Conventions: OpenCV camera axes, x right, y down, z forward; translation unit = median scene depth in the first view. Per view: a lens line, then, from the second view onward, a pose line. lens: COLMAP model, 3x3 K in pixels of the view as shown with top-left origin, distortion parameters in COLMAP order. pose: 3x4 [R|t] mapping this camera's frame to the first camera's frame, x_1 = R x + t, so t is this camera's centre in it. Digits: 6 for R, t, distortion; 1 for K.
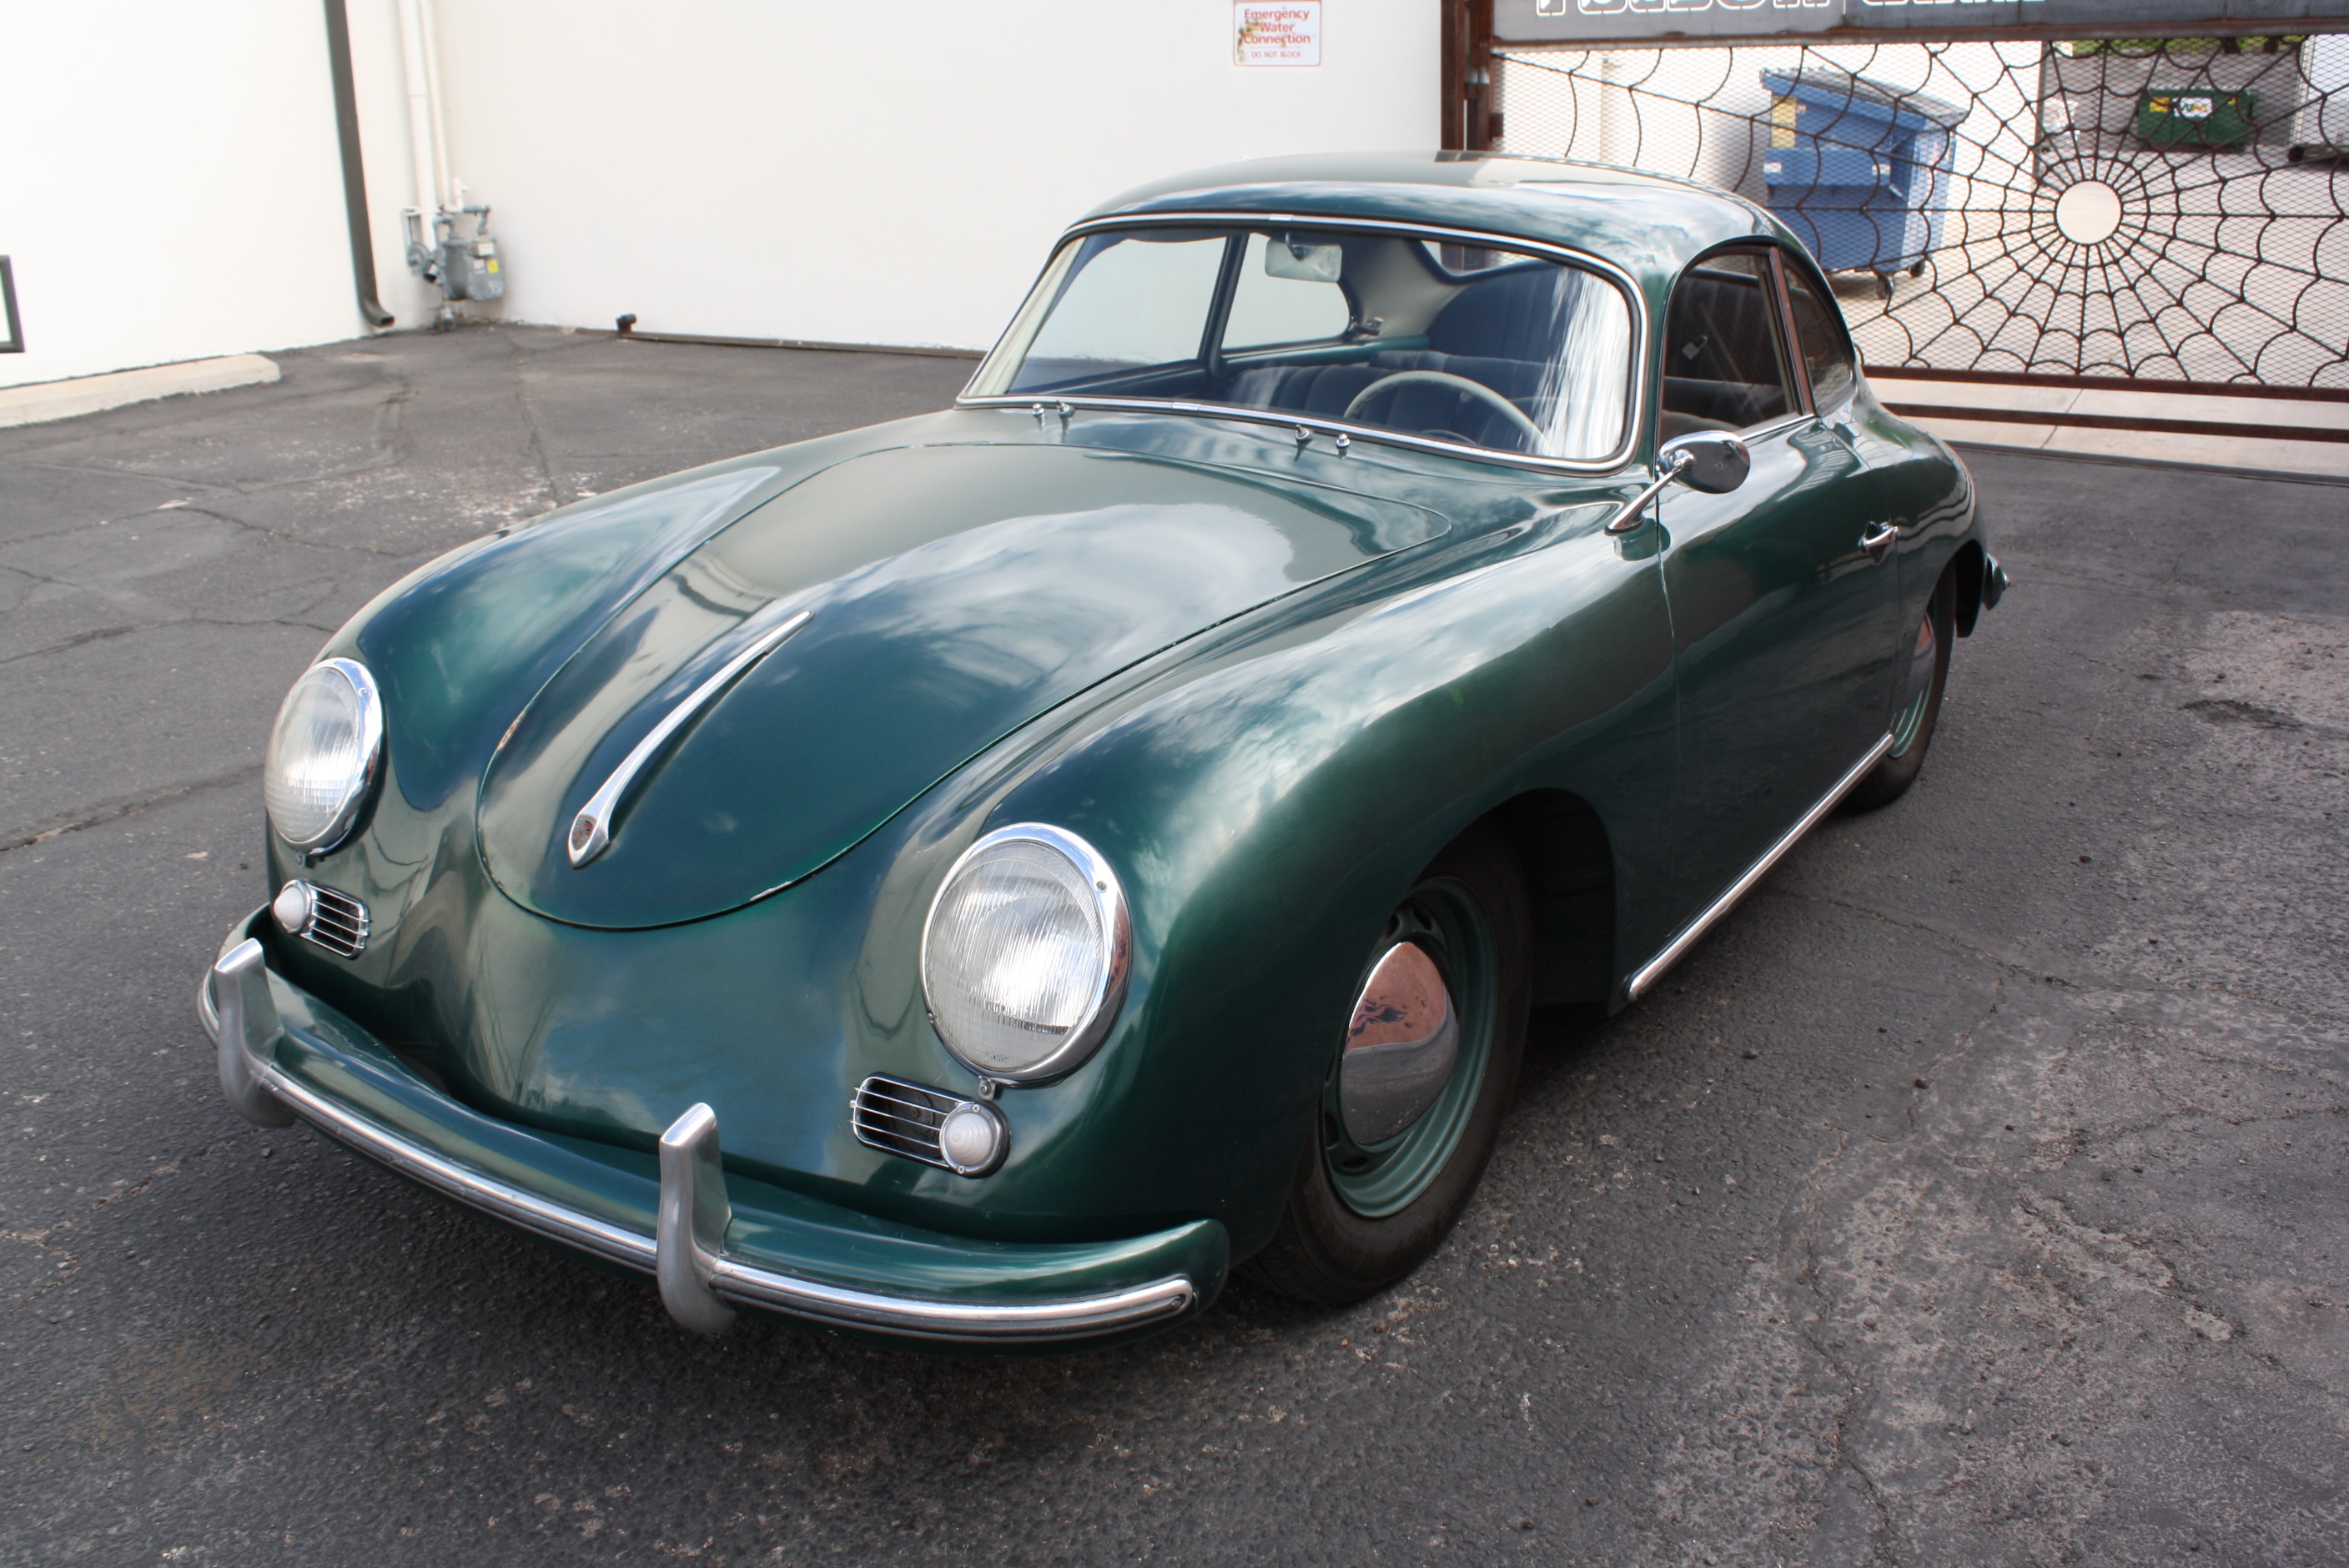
lens RADIAL K [[2115.3, 0, 1187.9], [0, 2115.3, 764.0], [0, 0, 1]] dist [-0.157599, 0.158416]
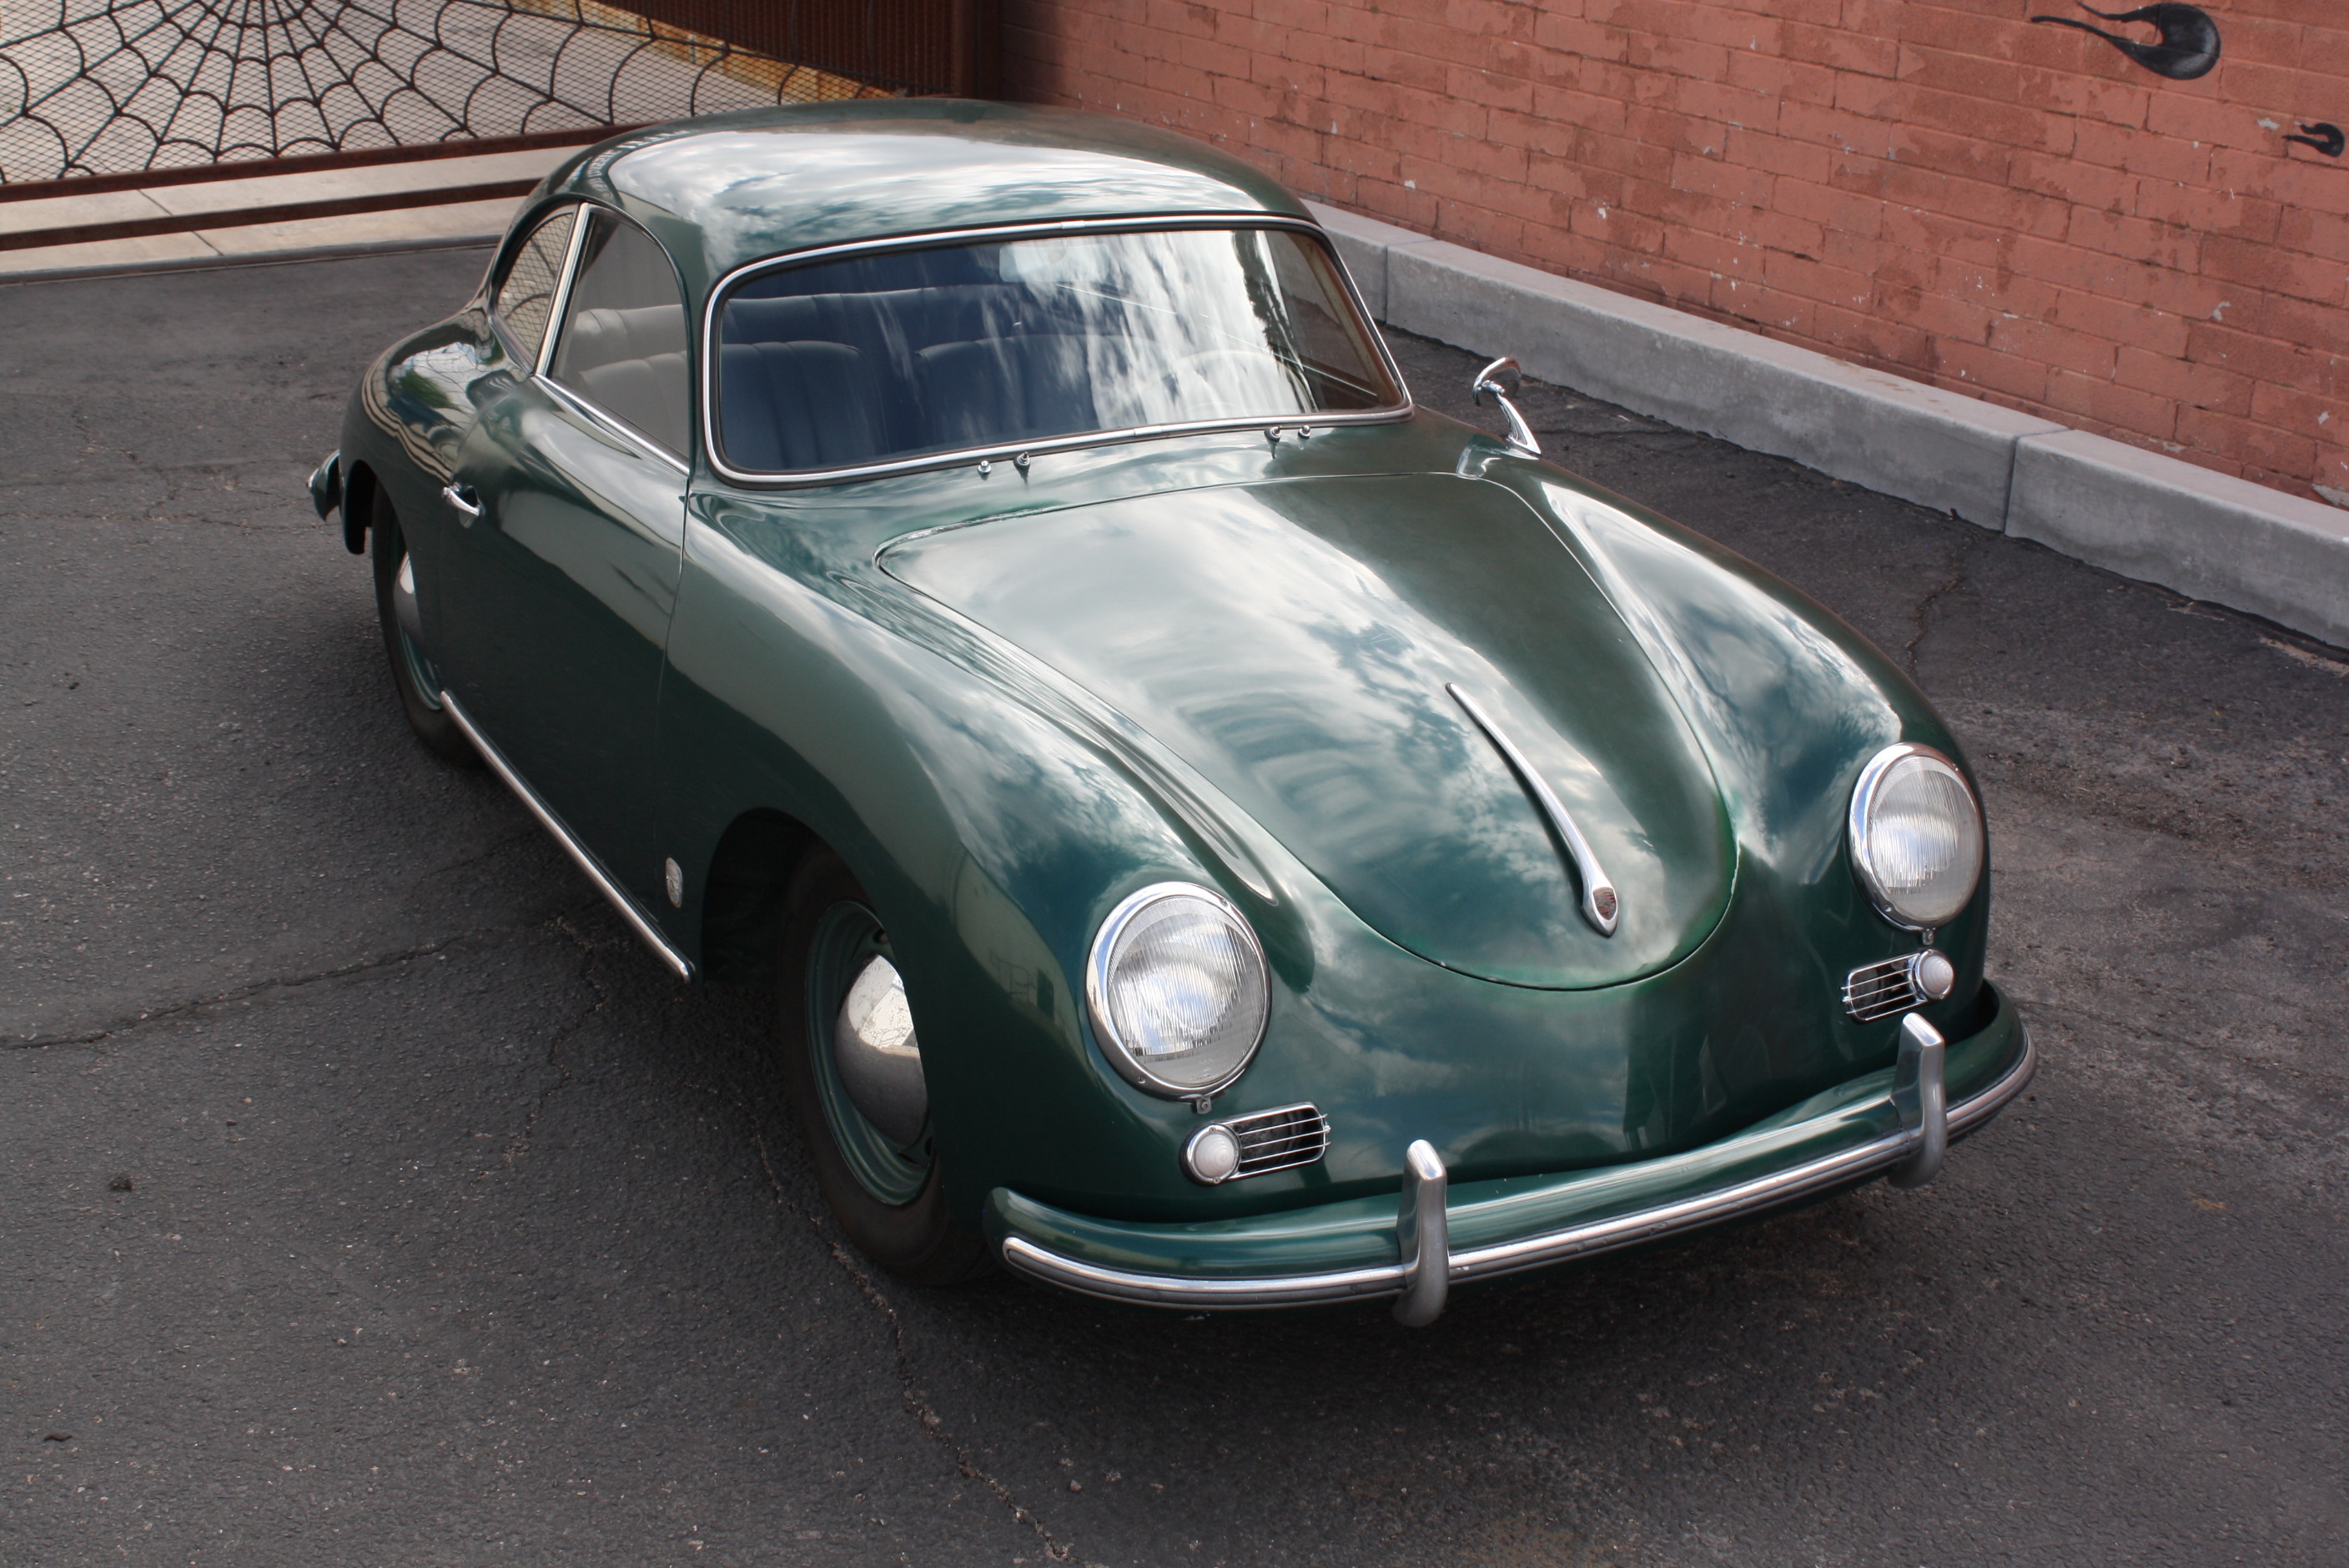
lens RADIAL K [[3214.4, 0, 1202.1], [0, 3214.4, 781.6], [0, 0, 1]] dist [-0.080081, 0.202739]
pose [[0.435361, -0.302089, 0.848058, -0.559128], [0.242515, 0.946549, 0.212675, -0.137615], [-0.866976, 0.113077, 0.485352, 0.101842]]
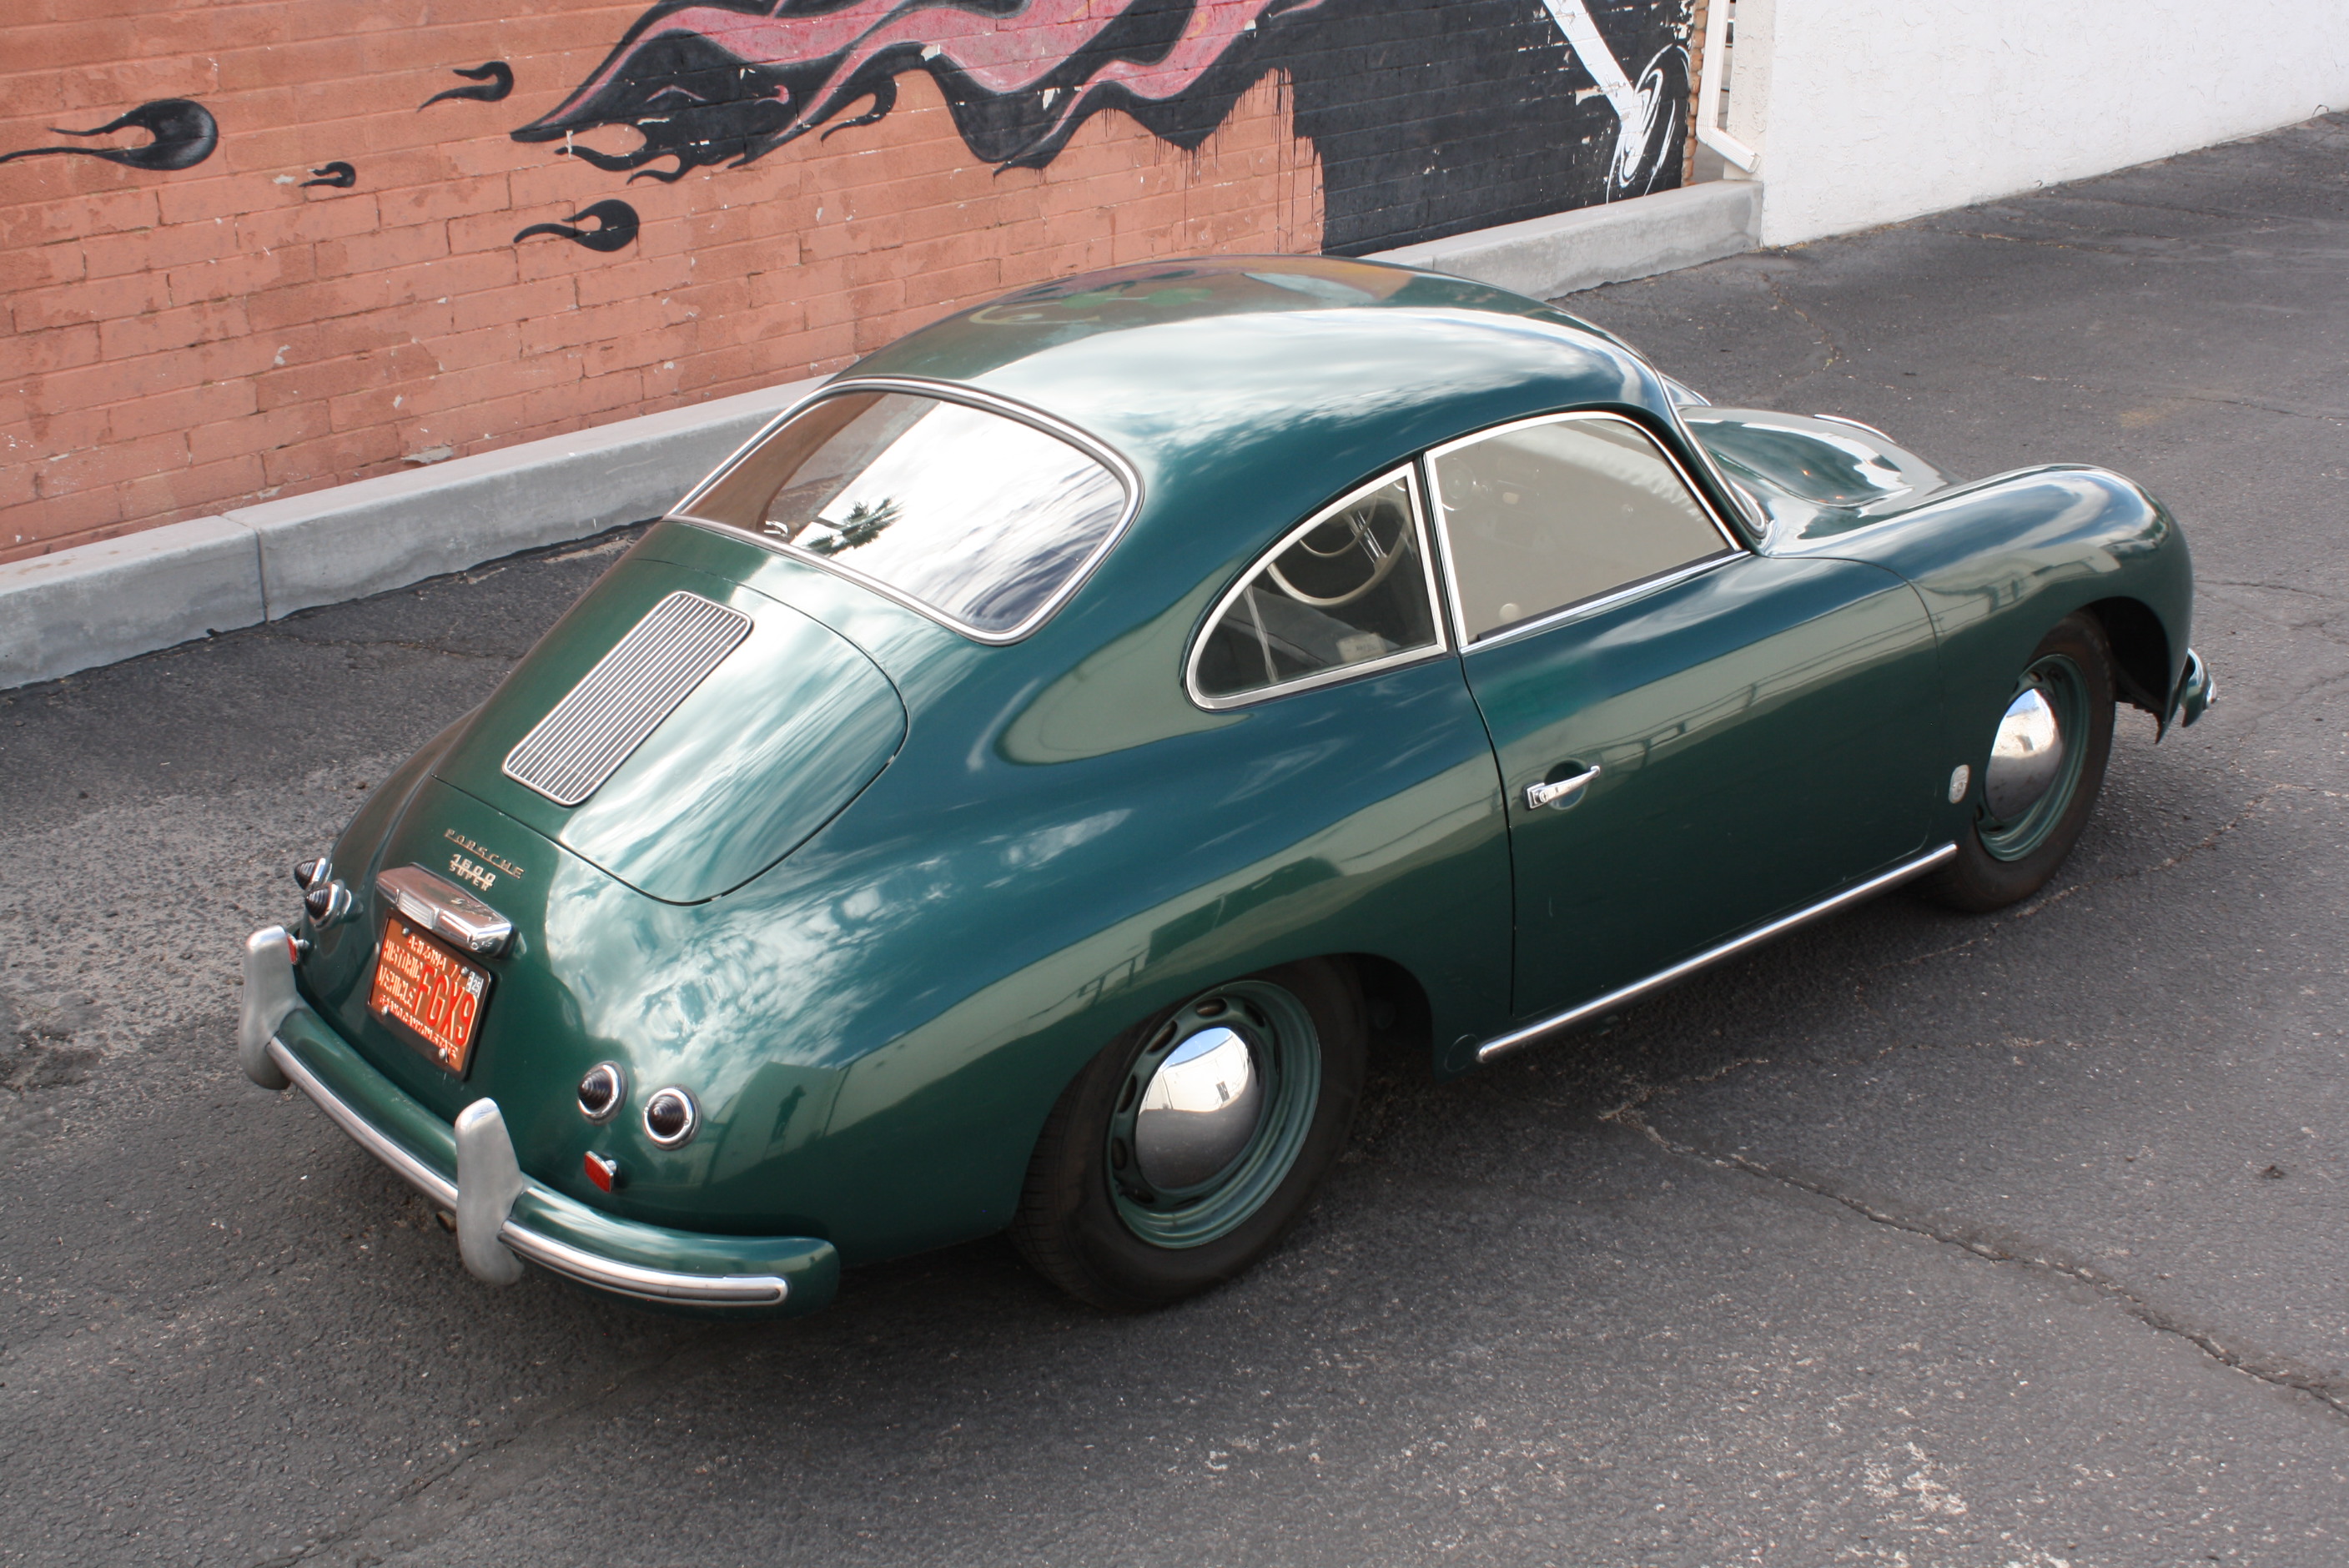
lens RADIAL K [[2702.7, 0, 1192.2], [0, 2702.7, 773.7], [0, 0, 1]] dist [-0.109753, 0.162657]
pose [[-0.971434, -0.079446, 0.223615, -0.062300], [0.082968, 0.769127, 0.633687, -0.427546], [-0.222332, 0.634138, -0.740565, 0.978076]]
